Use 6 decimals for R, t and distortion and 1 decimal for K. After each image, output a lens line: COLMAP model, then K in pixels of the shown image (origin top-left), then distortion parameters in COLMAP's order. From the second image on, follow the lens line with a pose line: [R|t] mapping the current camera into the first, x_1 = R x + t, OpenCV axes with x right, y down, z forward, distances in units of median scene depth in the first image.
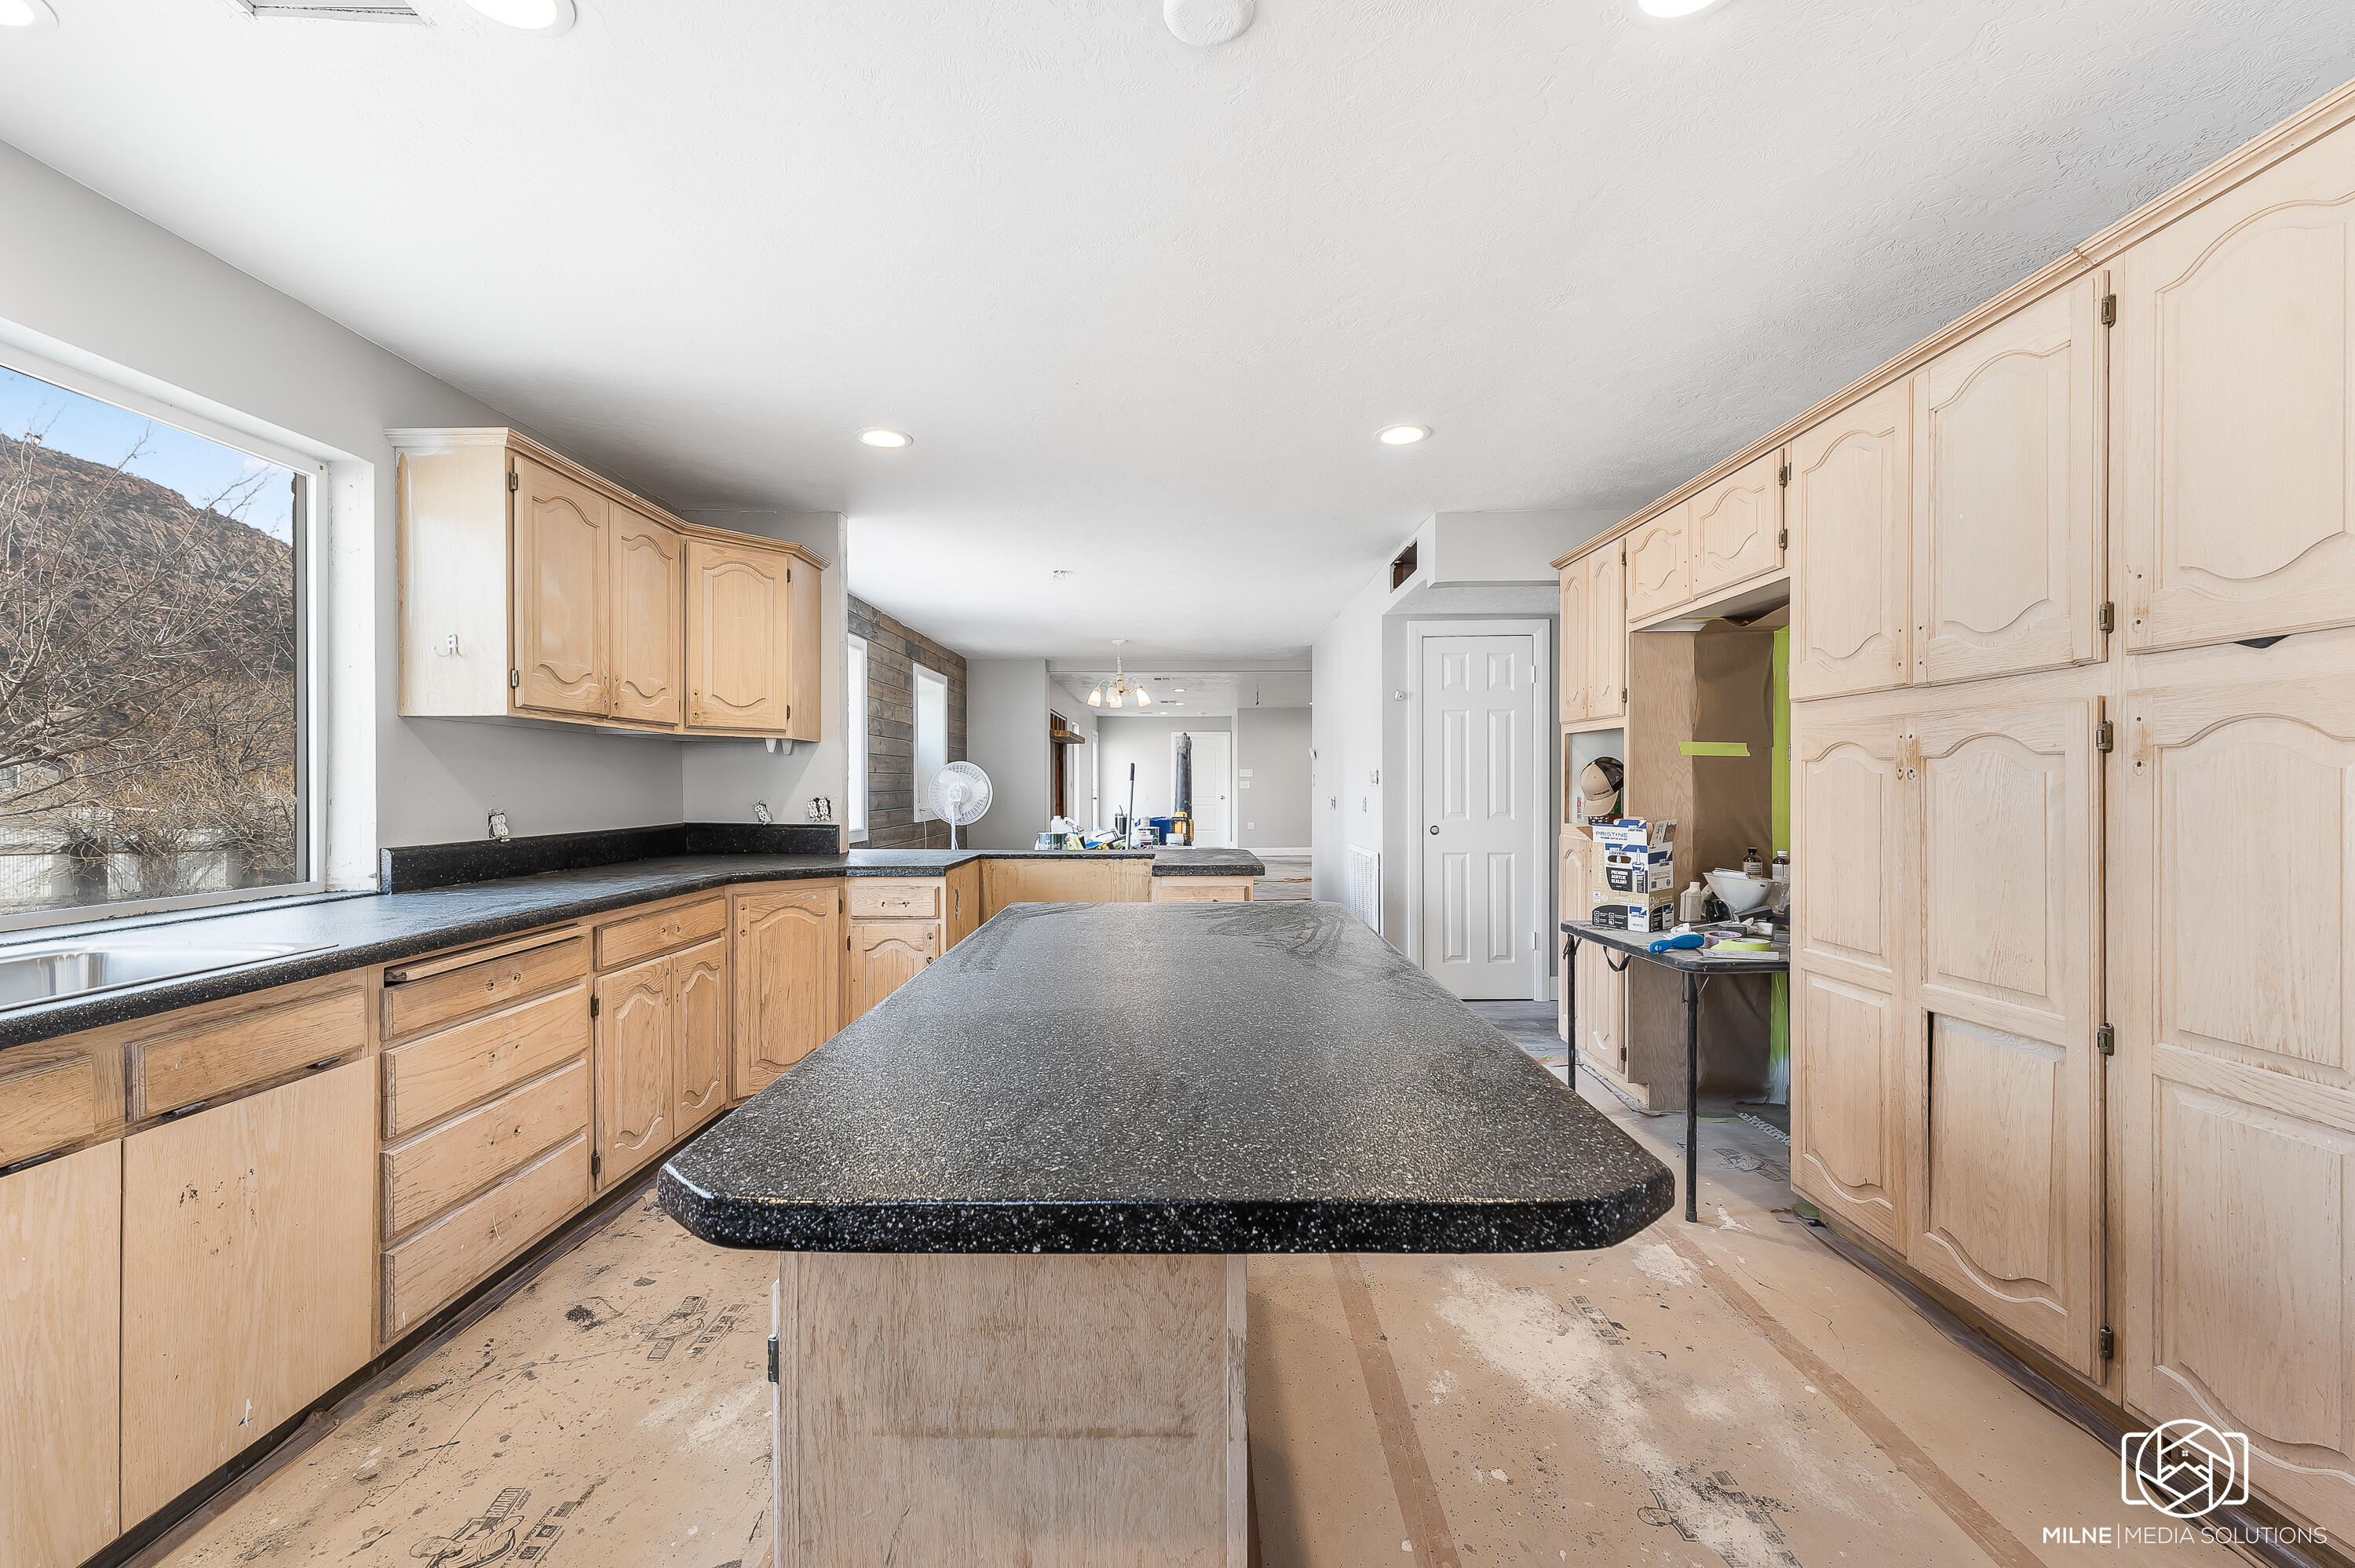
lens RADIAL K [[953.1, 0, 1172.5], [0, 953.1, 782.1], [0, 0, 1]] dist [0.000899, -0.000091]
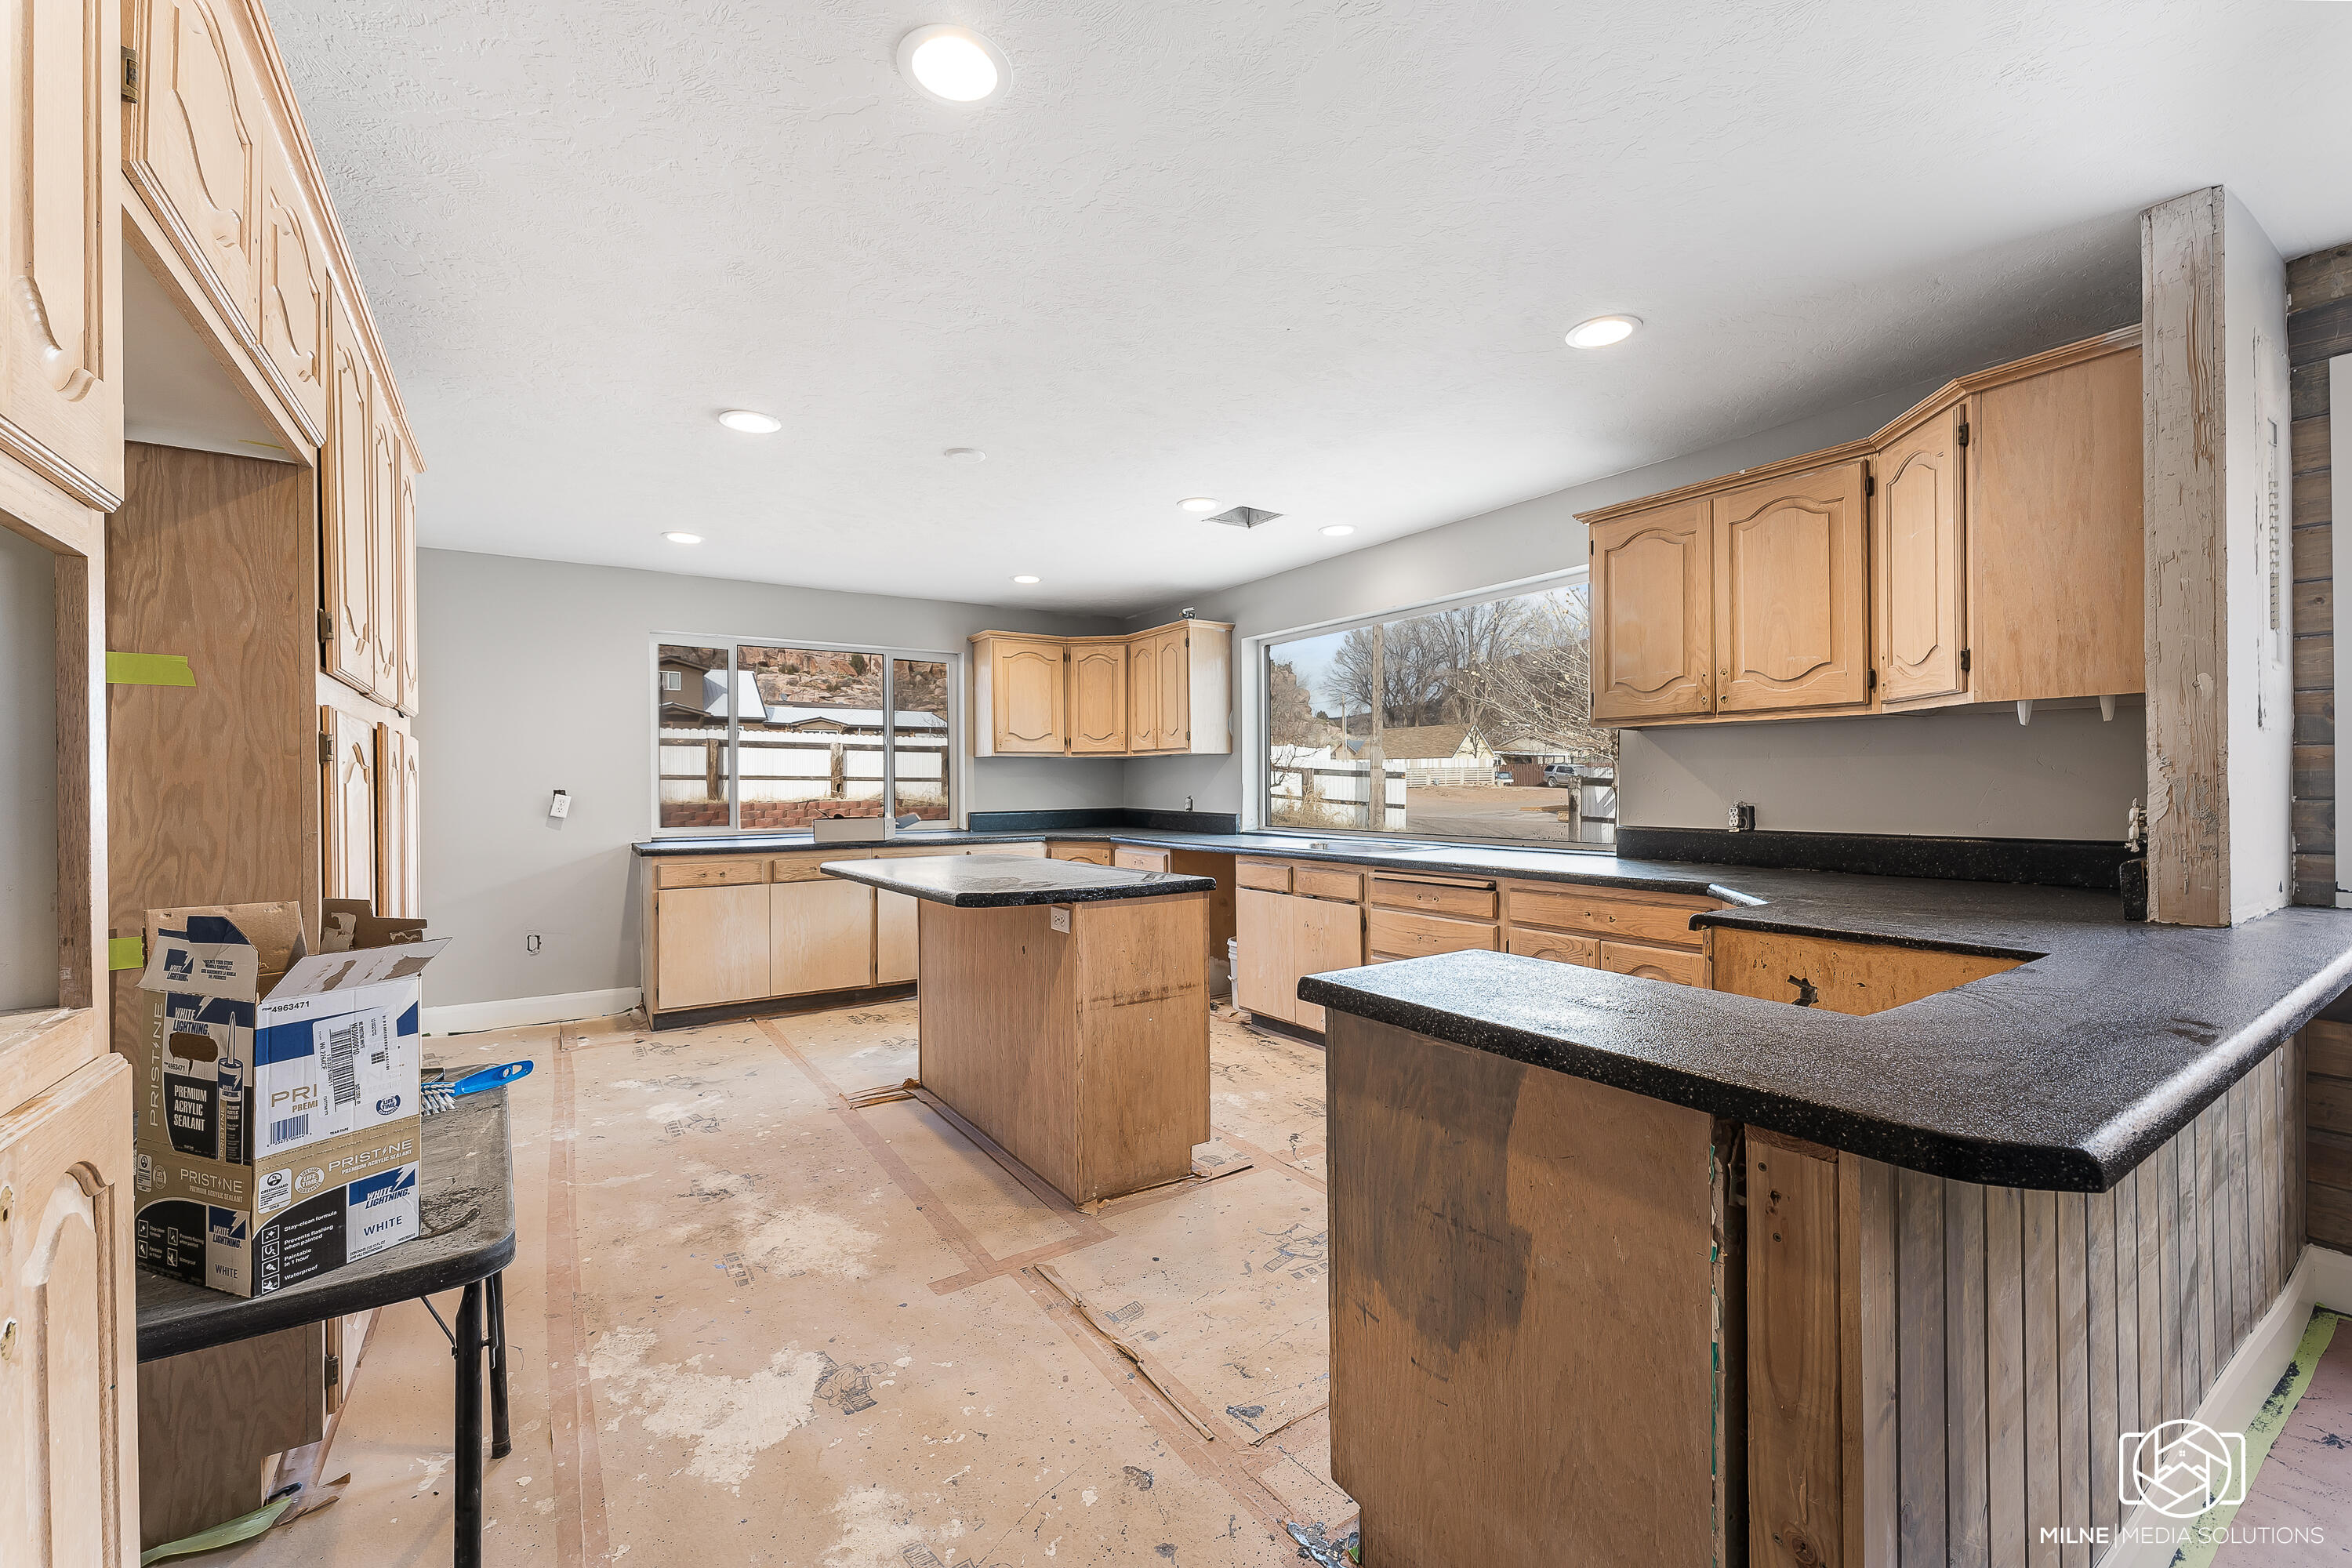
lens RADIAL K [[952.1, 0, 1171.3], [0, 952.1, 781.6], [0, 0, 1]] dist [0.000899, -0.000091]
pose [[-0.830288, 0.008345, -0.557272, 0.726761], [0.010662, 0.999943, -0.000912, -0.001483], [0.557233, -0.006699, -0.830329, 2.521282]]
